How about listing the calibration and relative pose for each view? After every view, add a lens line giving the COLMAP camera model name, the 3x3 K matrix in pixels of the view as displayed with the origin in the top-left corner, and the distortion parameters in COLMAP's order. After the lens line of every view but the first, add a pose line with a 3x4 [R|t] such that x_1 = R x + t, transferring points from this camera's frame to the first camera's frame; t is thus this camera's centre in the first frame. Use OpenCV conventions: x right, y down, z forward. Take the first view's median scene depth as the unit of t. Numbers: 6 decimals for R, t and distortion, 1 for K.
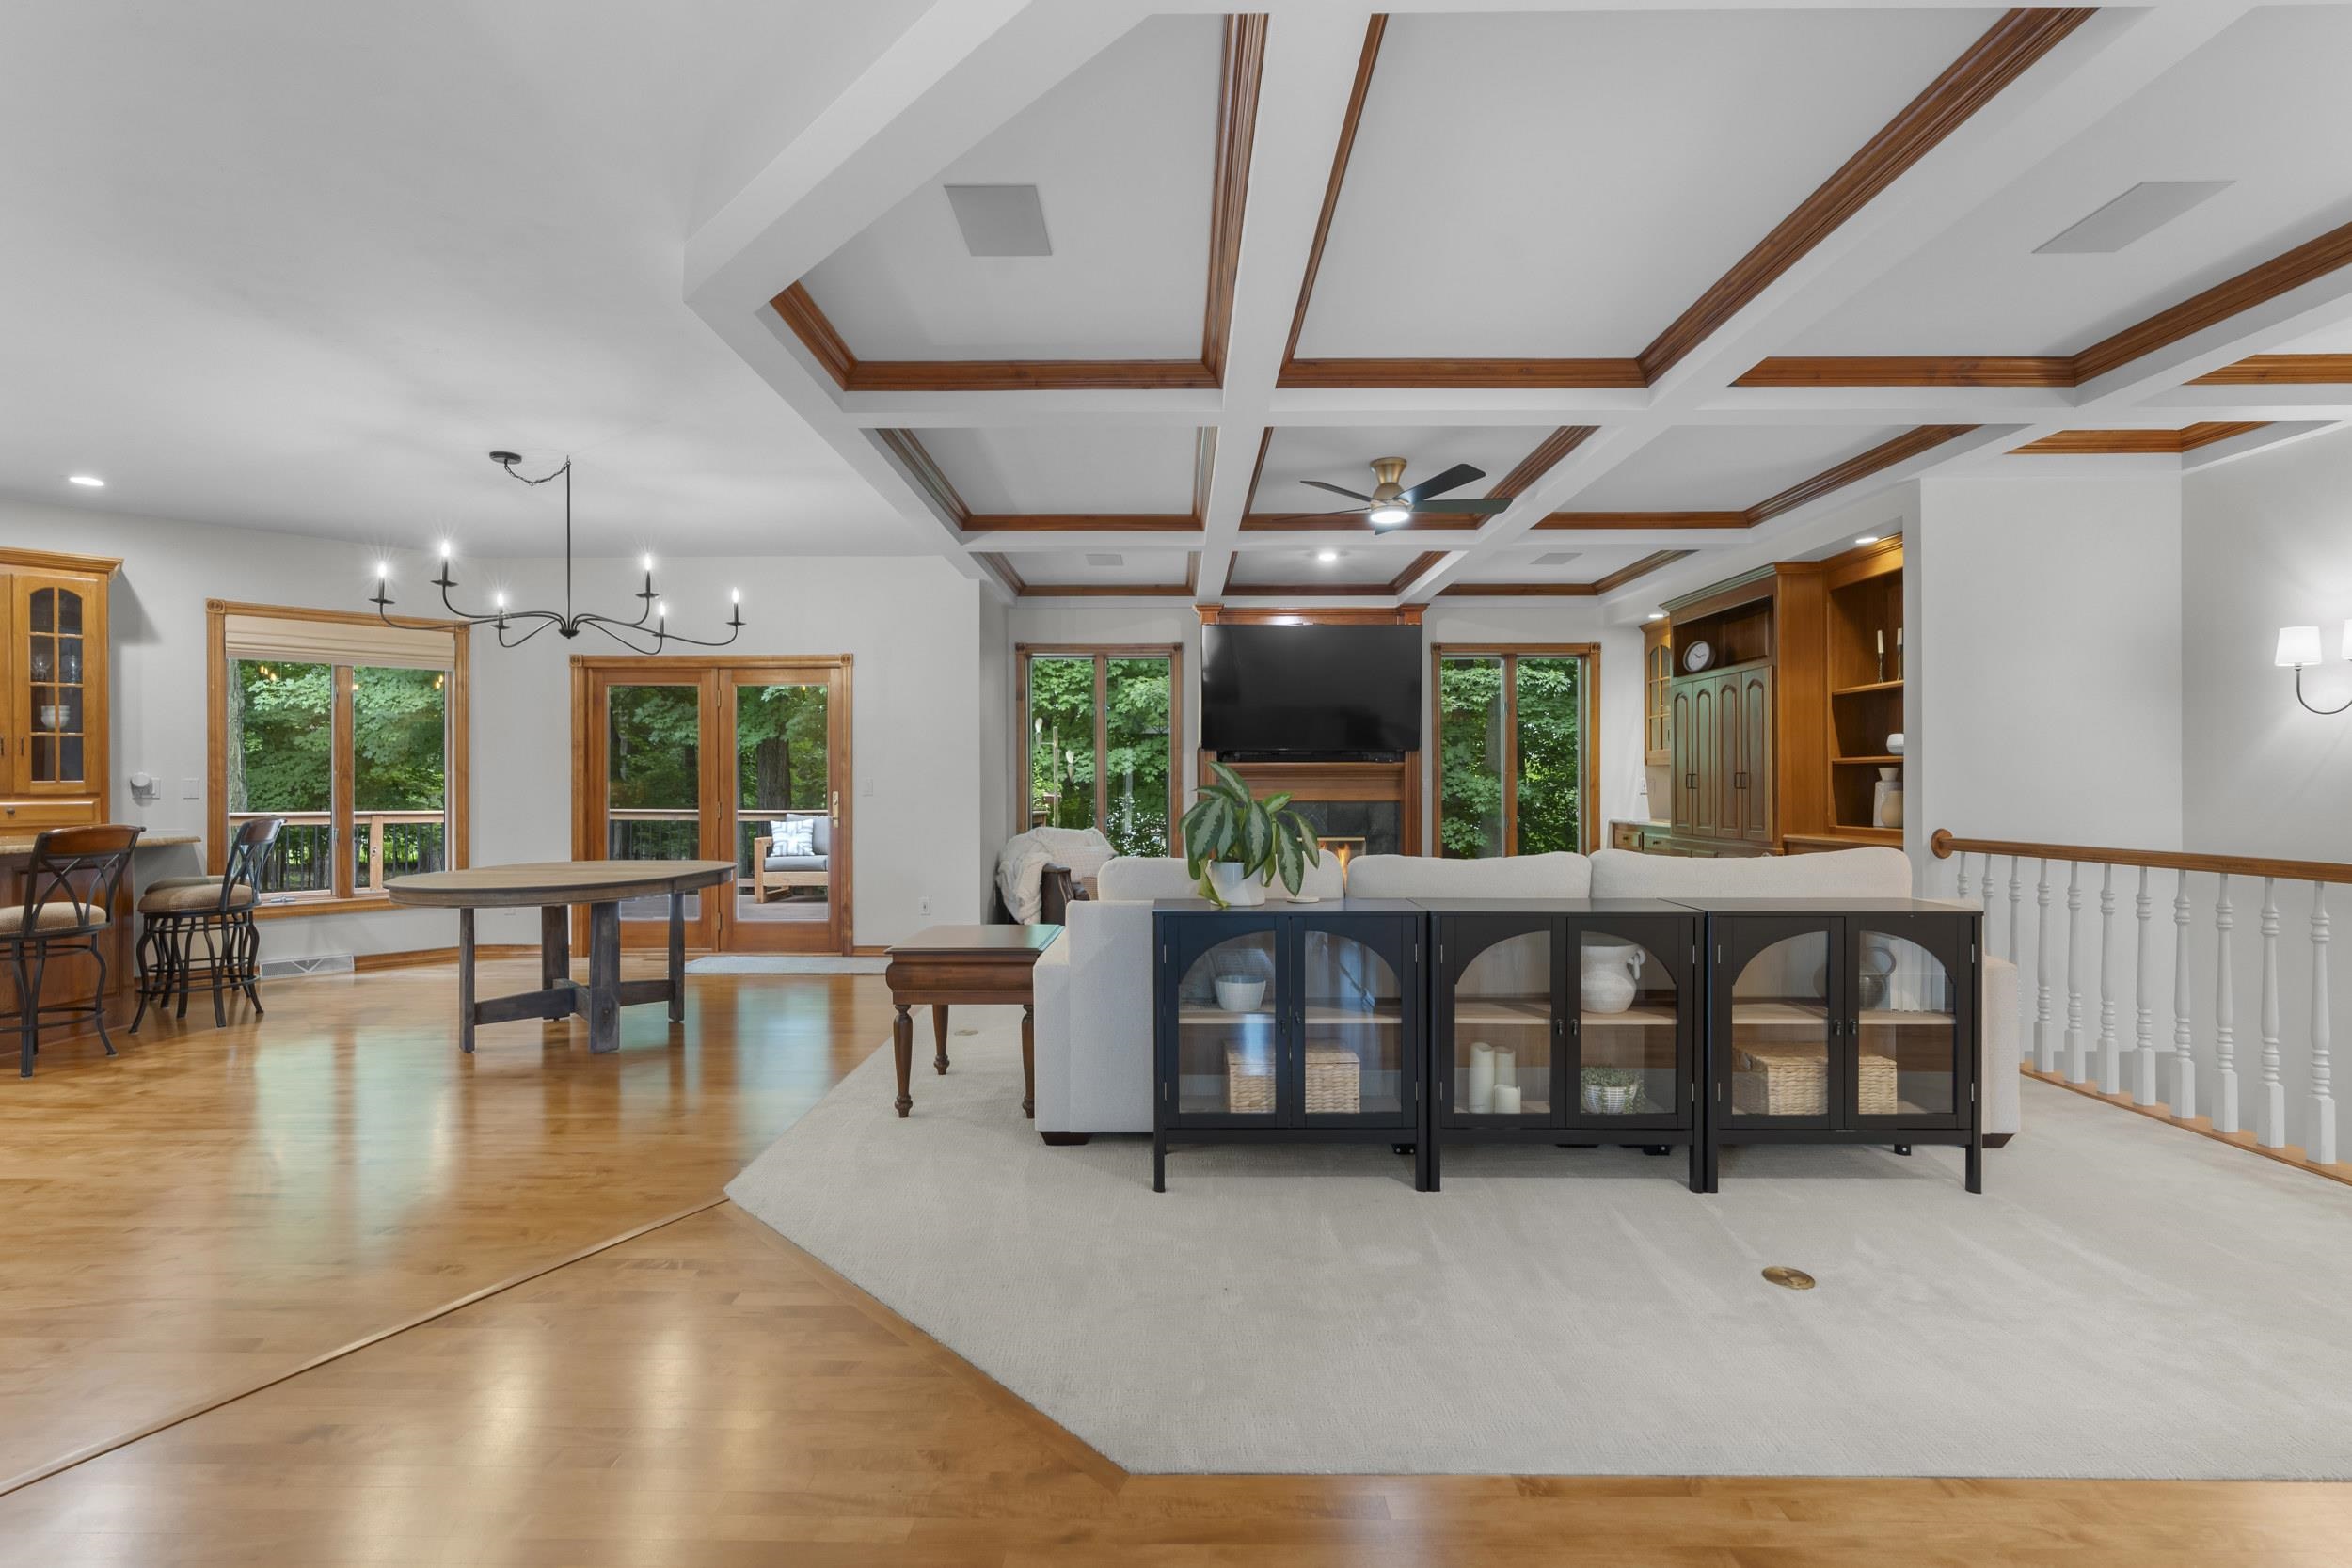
lens RADIAL K [[1065.3, 0, 1168.6], [0, 1065.3, 783.9], [0, 0, 1]] dist [-0.004784, -0.000108]
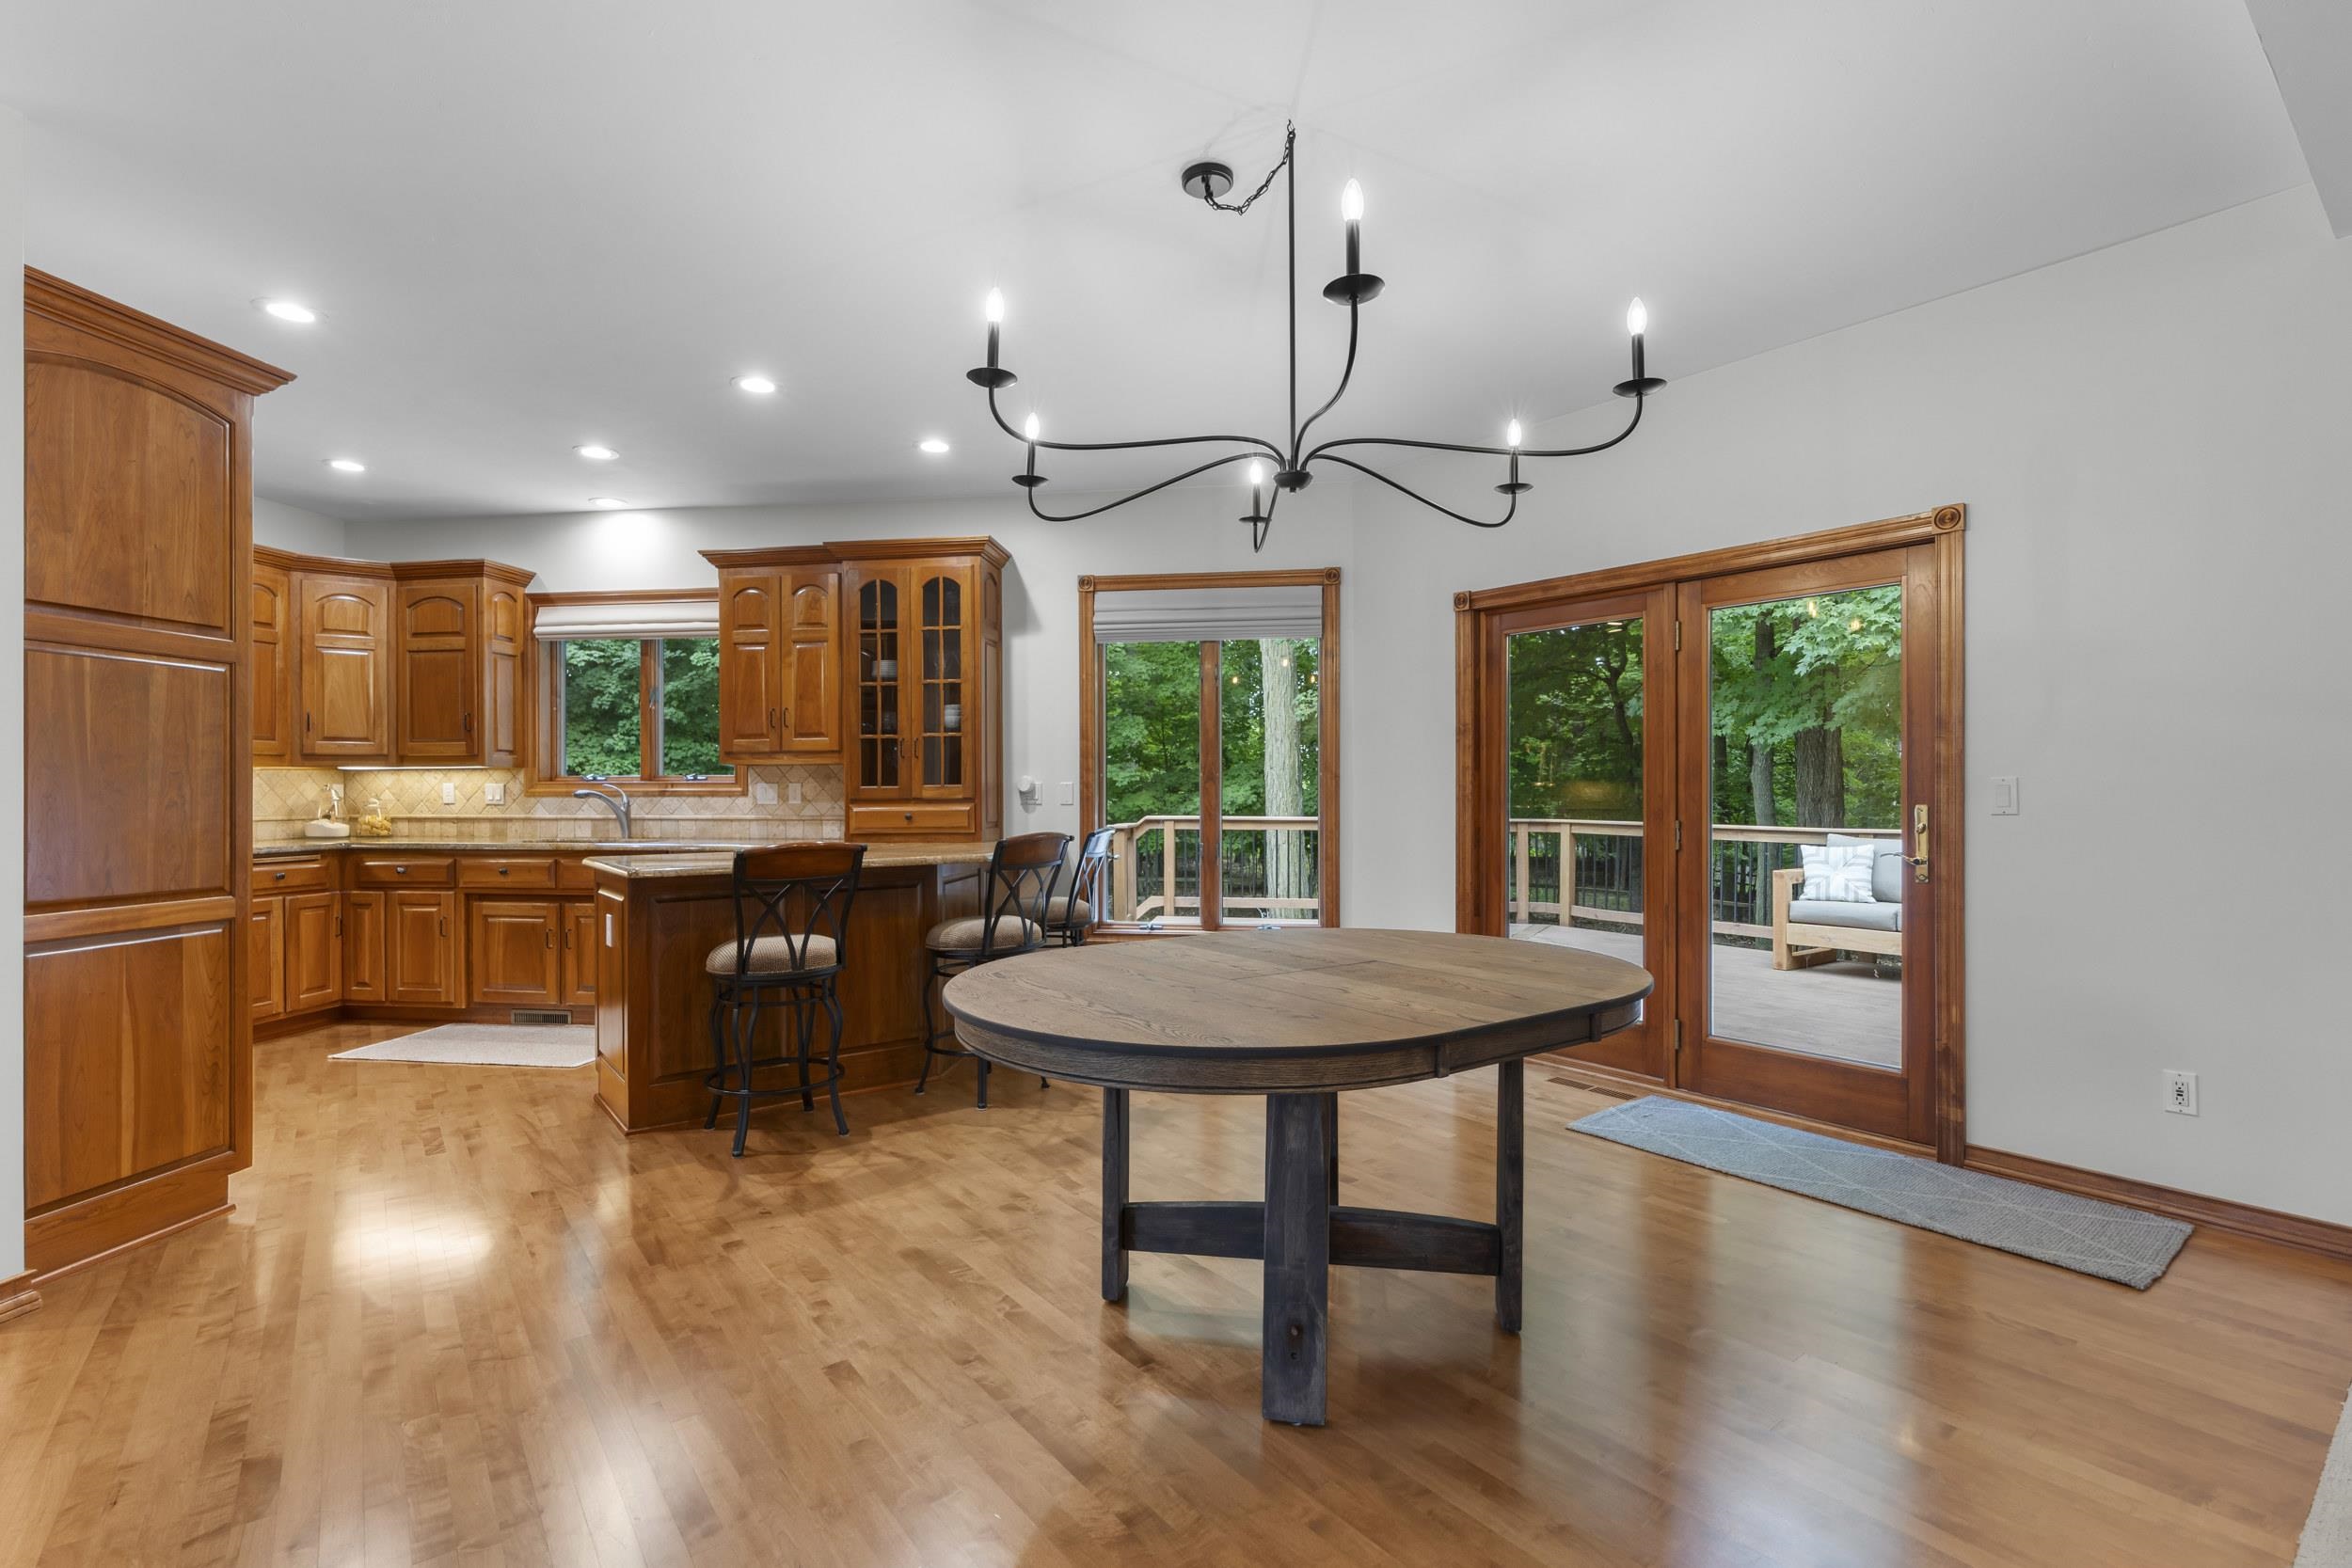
lens RADIAL K [[1065.3, 0, 1168.6], [0, 1065.3, 783.9], [0, 0, 1]] dist [-0.004784, -0.000108]
pose [[0.612914, -0.001714, -0.790148, -0.149077], [-0.000652, 0.999996, -0.002675, -0.000951], [0.790149, 0.002155, 0.612911, 0.459556]]
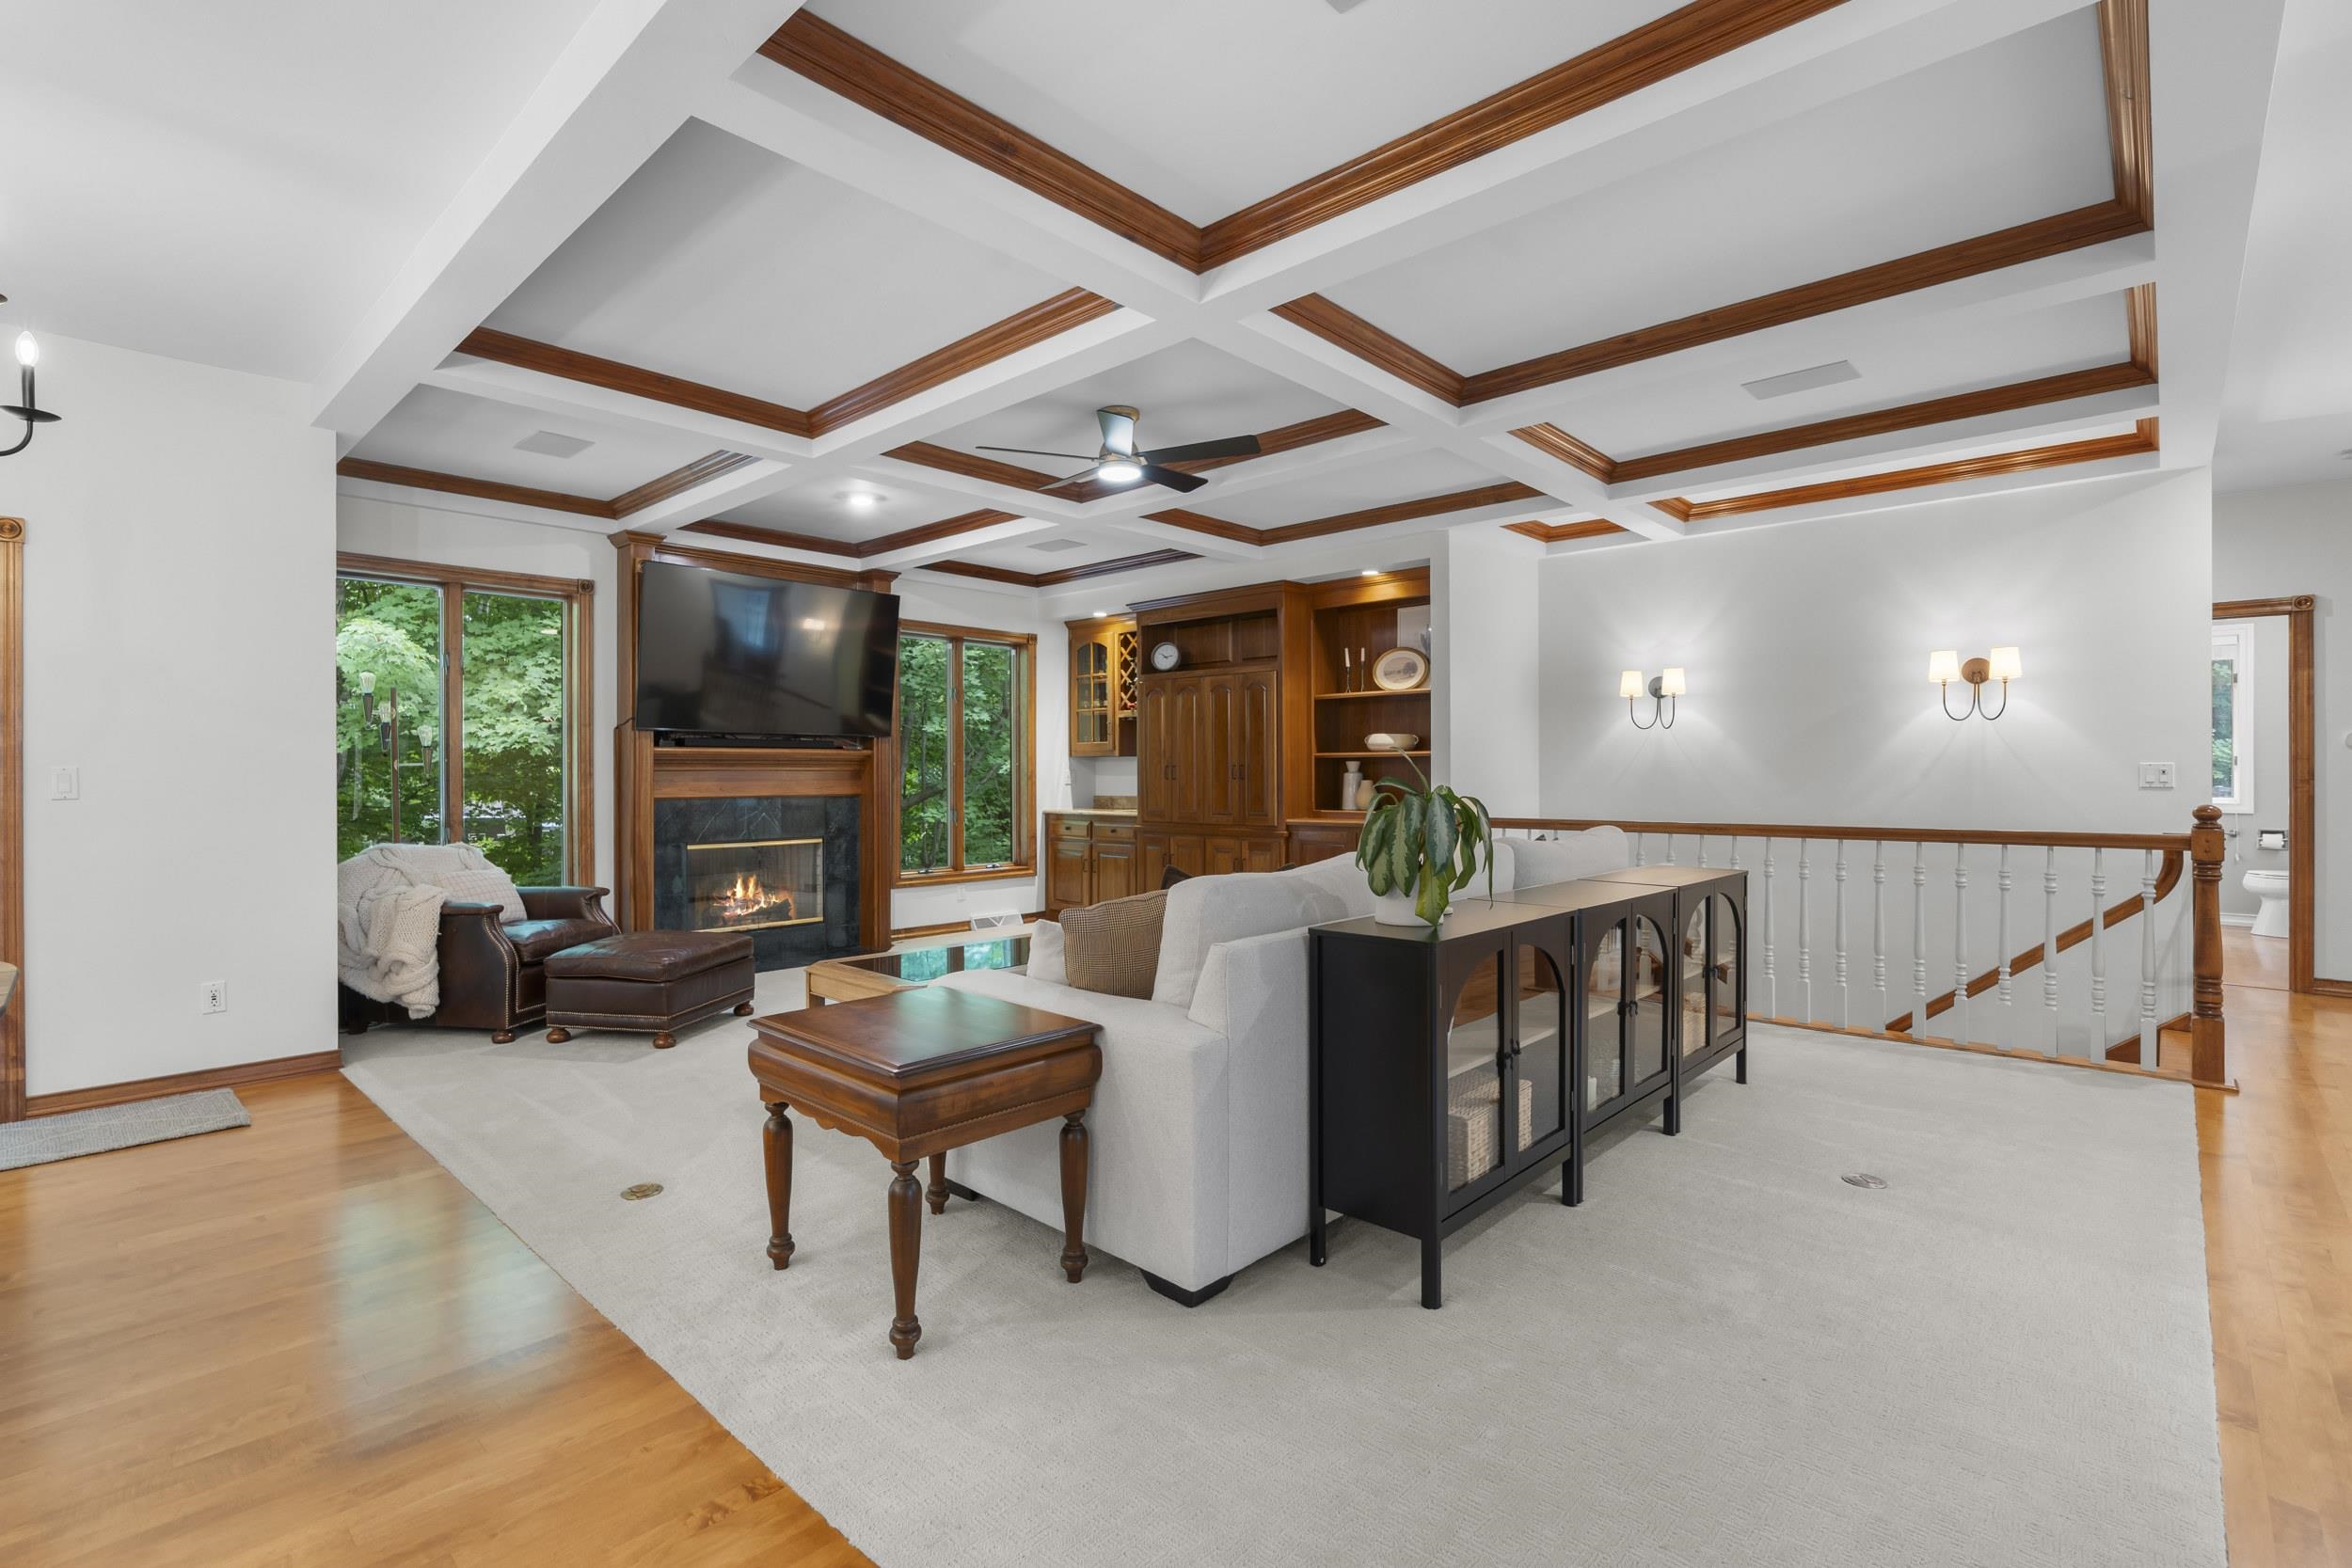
lens RADIAL K [[1074.2, 0, 1158.5], [0, 1074.2, 775.6], [0, 0, 1]] dist [-0.001386, 0.001152]
pose [[0.681843, -0.002202, 0.731495, -0.306470], [0.001422, 0.999998, 0.001685, -0.001164], [-0.731497, -0.000109, 0.681845, 0.265897]]
